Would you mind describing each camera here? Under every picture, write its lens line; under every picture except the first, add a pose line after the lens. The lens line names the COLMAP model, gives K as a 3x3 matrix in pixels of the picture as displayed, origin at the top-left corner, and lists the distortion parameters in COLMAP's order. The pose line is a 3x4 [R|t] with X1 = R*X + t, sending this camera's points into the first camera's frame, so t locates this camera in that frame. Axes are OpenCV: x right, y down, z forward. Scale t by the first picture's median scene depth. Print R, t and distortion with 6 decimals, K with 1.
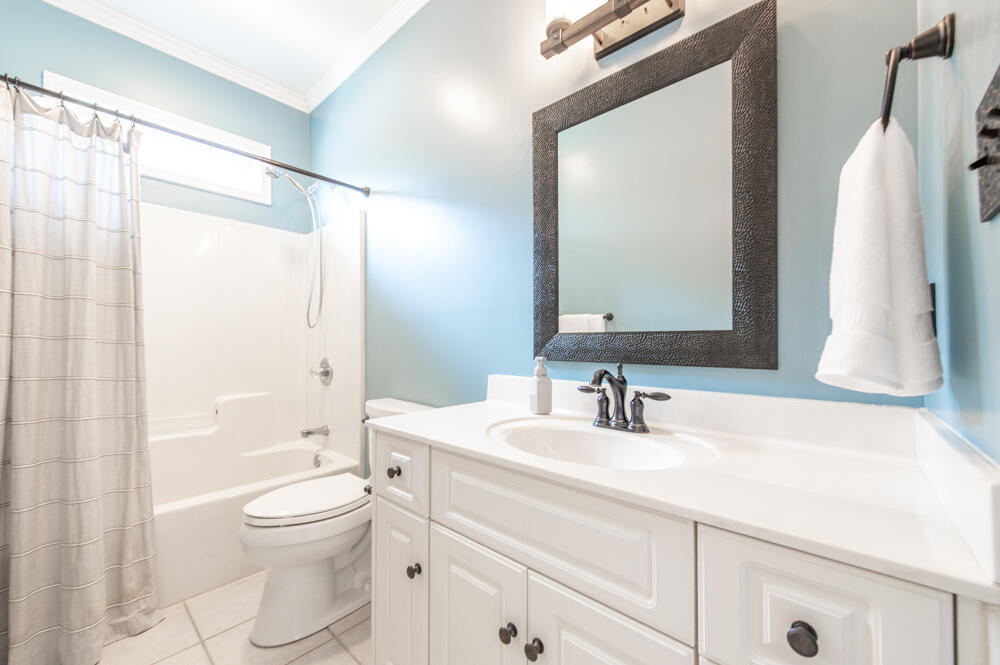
lens RADIAL K [[392.6, 0, 498.7], [0, 392.6, 338.1], [0, 0, 1]] dist [0.009939, -0.002448]
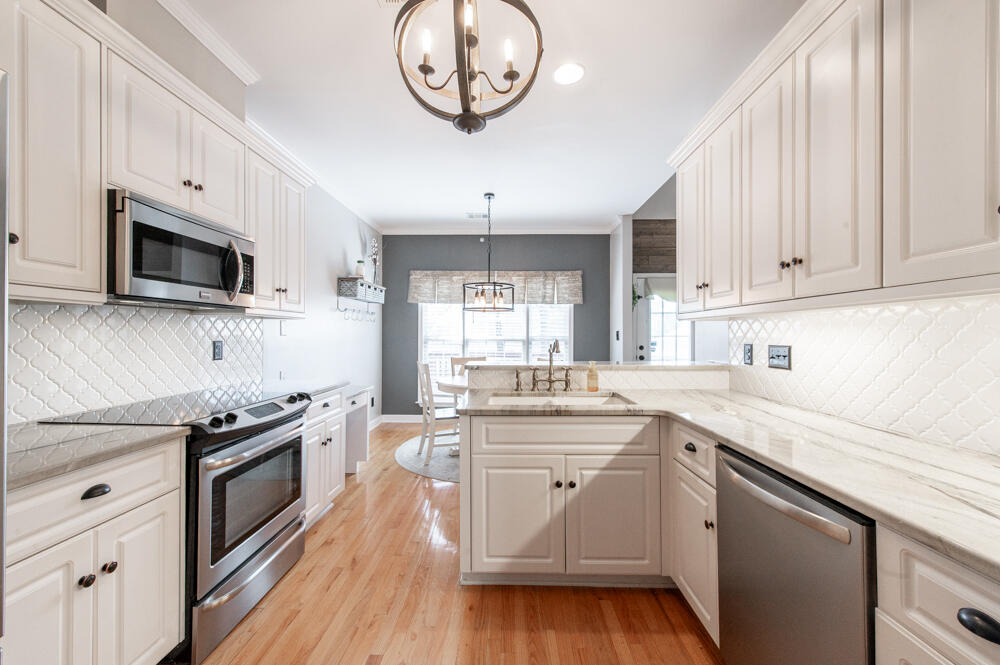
lens RADIAL K [[392.6, 0, 496.2], [0, 392.6, 334.5], [0, 0, 1]] dist [0.009939, -0.002448]
pose [[0.645336, 0.002367, -0.763895, 0.788170], [0.003593, 0.999975, 0.006133, -0.214069], [0.763890, -0.006702, 0.645311, -1.033005]]
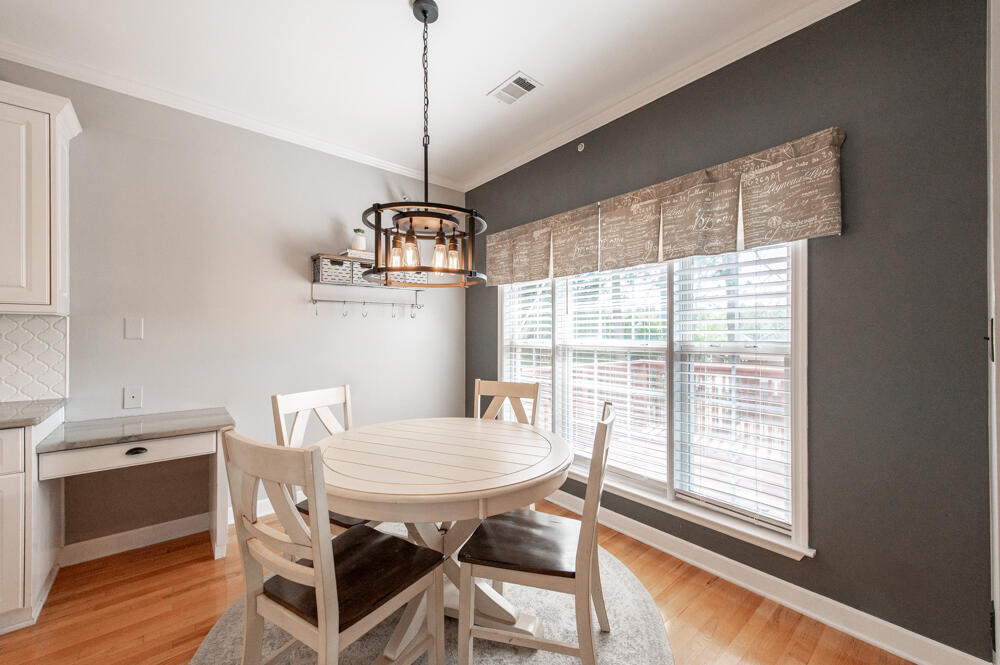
lens RADIAL K [[392.6, 0, 502.9], [0, 392.6, 333.0], [0, 0, 1]] dist [0.009939, -0.002448]
pose [[-0.142068, -0.011975, -0.989785, -1.052444], [0.005778, 0.999900, -0.012927, -0.165138], [0.989840, -0.007556, -0.141984, 2.853278]]
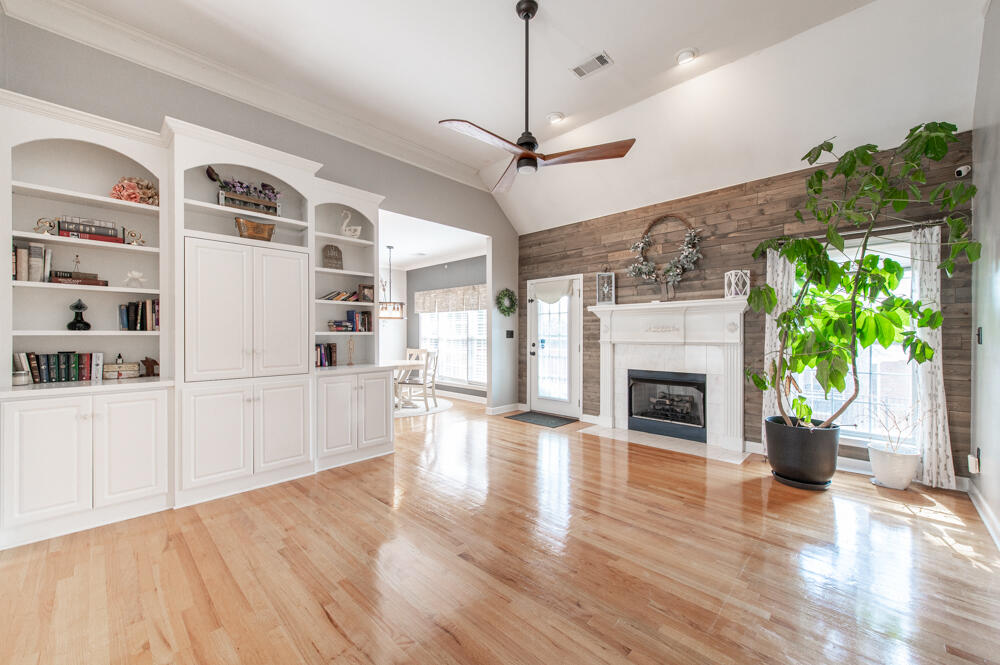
lens RADIAL K [[392.6, 0, 498.9], [0, 392.6, 331.9], [0, 0, 1]] dist [0.009939, -0.002448]
pose [[-0.045590, -0.002699, -0.998957, 4.828590], [0.010319, 0.999942, -0.003172, -0.171248], [0.998907, -0.010452, -0.045560, 4.703413]]
